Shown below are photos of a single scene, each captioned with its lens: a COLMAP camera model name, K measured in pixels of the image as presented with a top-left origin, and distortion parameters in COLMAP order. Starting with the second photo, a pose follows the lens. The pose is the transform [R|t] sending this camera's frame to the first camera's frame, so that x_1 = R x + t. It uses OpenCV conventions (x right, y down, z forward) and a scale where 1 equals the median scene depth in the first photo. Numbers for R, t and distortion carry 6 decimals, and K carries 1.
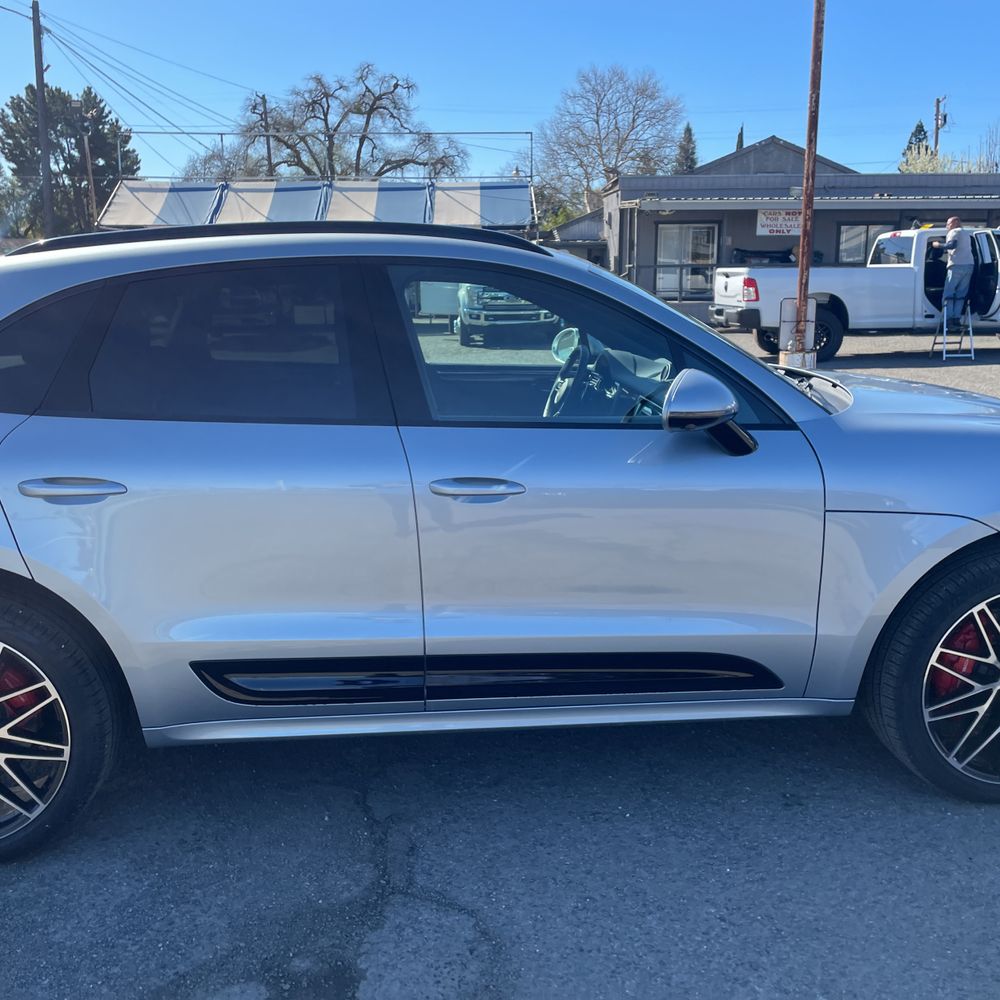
lens RADIAL K [[1013.4, 0, 505.6], [0, 1013.4, 493.6], [0, 0, 1]] dist [0.030325, 0.000000]
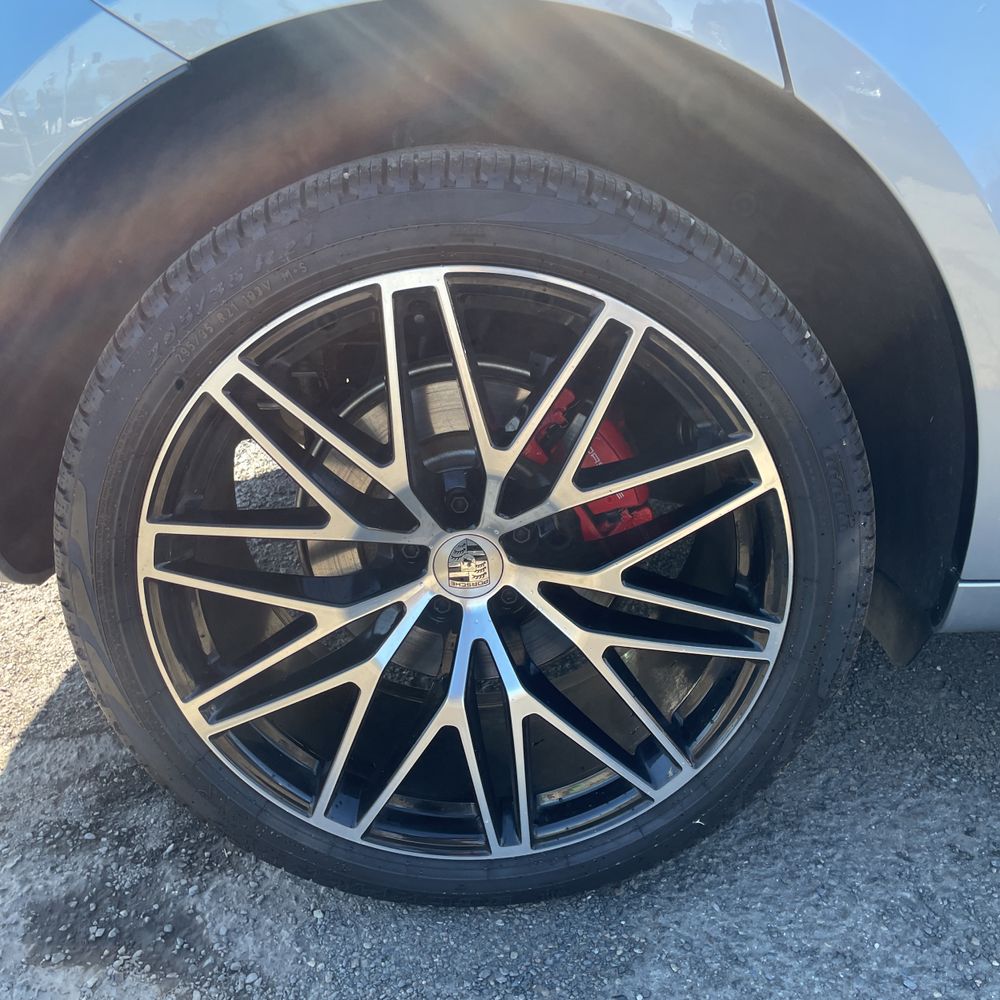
lens RADIAL K [[1013.4, 0, 492.5], [0, 1013.4, 520.0], [0, 0, 1]] dist [0.030325, 0.000000]
pose [[0.995121, 0.033307, -0.092869, -0.056803], [-0.015172, 0.981757, 0.189533, 0.016735], [0.097488, -0.187200, 0.977472, 0.074288]]
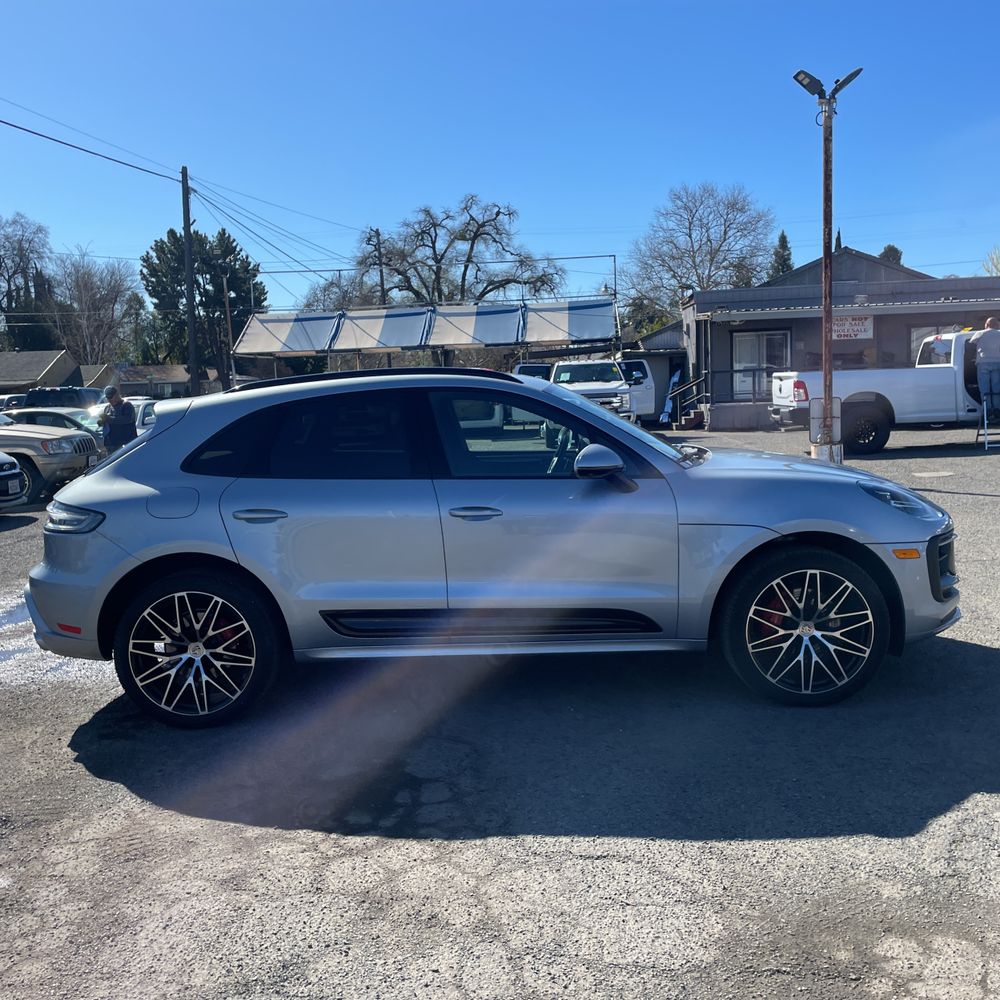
lens RADIAL K [[1013.4, 0, 496.3], [0, 1013.4, 493.4], [0, 0, 1]] dist [0.030325, 0.000000]
pose [[0.993162, -0.020384, -0.114947, 0.024609], [0.008309, 0.994483, -0.104566, 0.017006], [0.116444, 0.102896, 0.987853, -0.088045]]
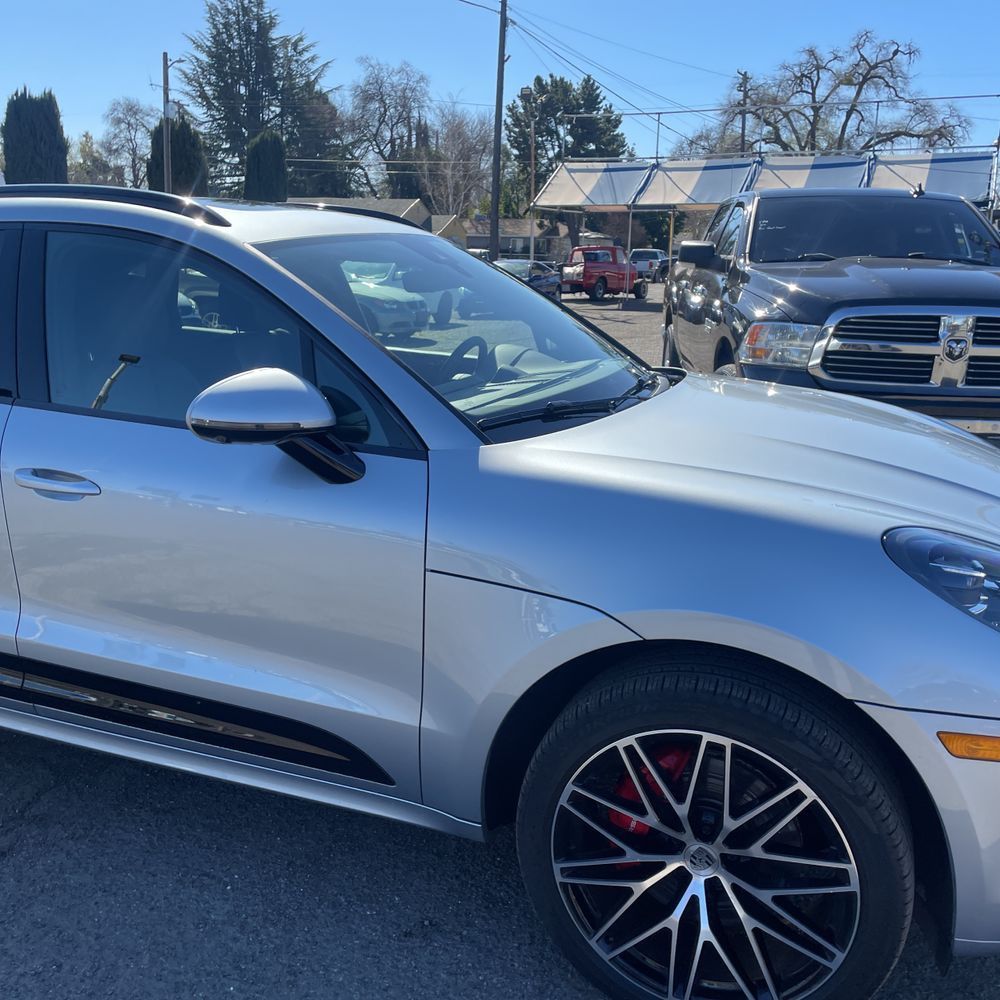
lens RADIAL K [[1013.4, 0, 492.2], [0, 1013.4, 489.0], [0, 0, 1]] dist [0.030325, 0.000000]
pose [[0.888597, 0.123338, -0.441796, 0.081762], [-0.117107, 0.992253, 0.041470, -0.009557], [0.443489, 0.014888, 0.896156, 0.040913]]
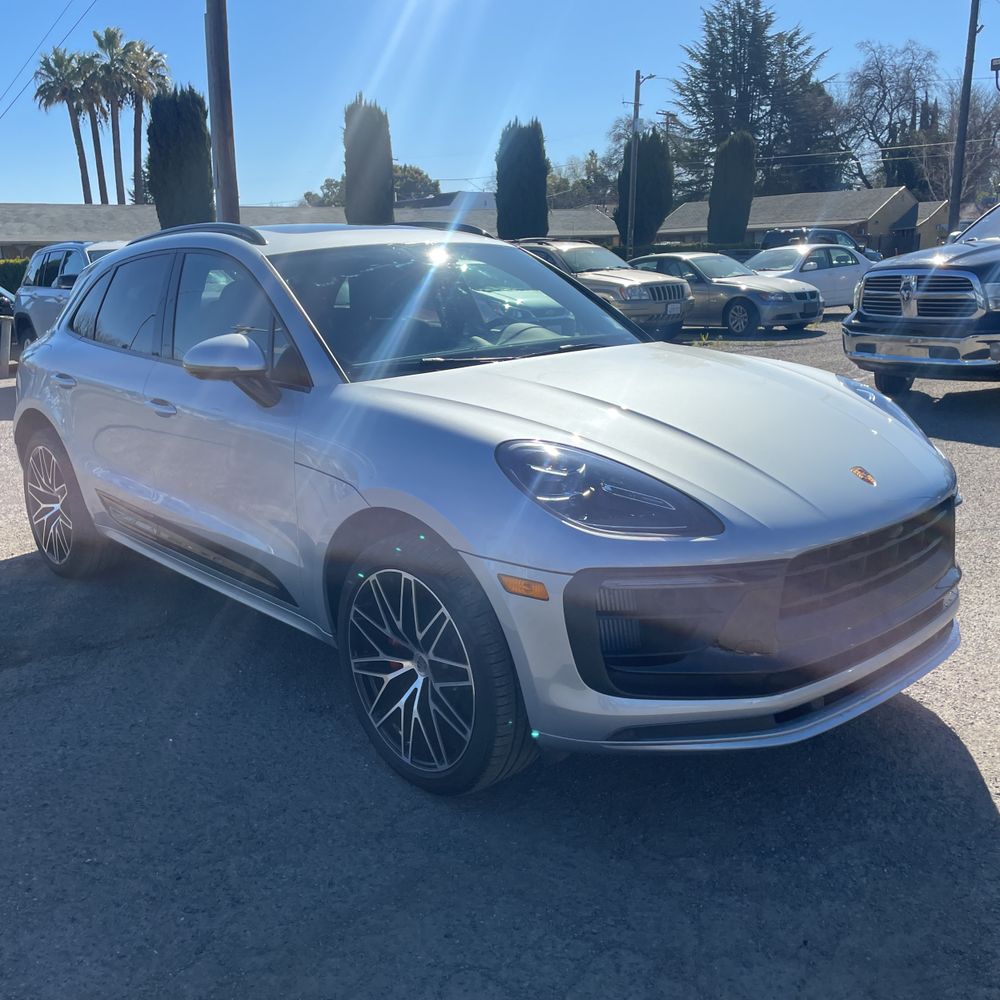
lens RADIAL K [[1013.4, 0, 490.5], [0, 1013.4, 489.3], [0, 0, 1]] dist [0.030325, 0.000000]
pose [[0.585178, 0.167527, -0.793412, 0.165423], [-0.142425, 0.984451, 0.102820, -0.012590], [0.798300, 0.052834, 0.599939, 0.056723]]
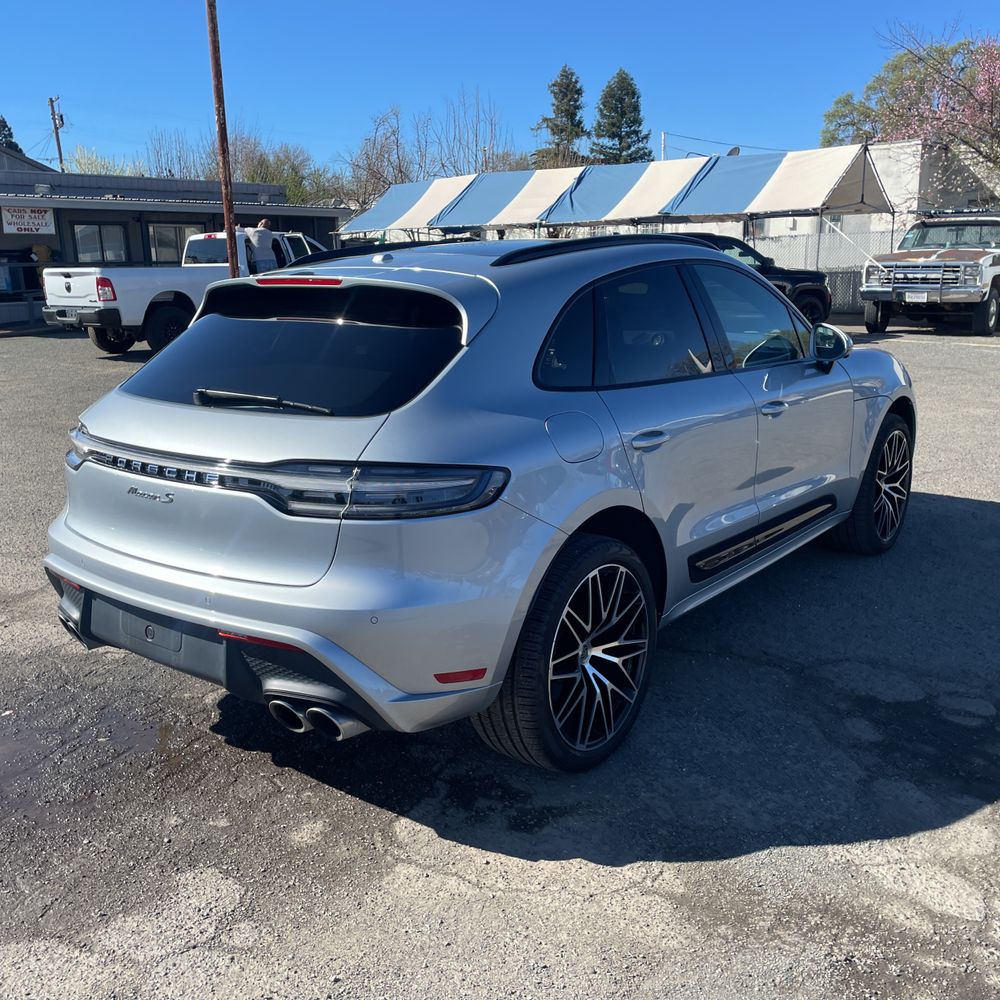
lens RADIAL K [[1013.4, 0, 479.3], [0, 1013.4, 510.9], [0, 0, 1]] dist [0.030325, 0.000000]
pose [[0.696768, -0.181549, 0.693942, -0.165699], [0.169536, 0.981711, 0.086609, -0.007141], [-0.696974, 0.057301, 0.714803, 0.024231]]
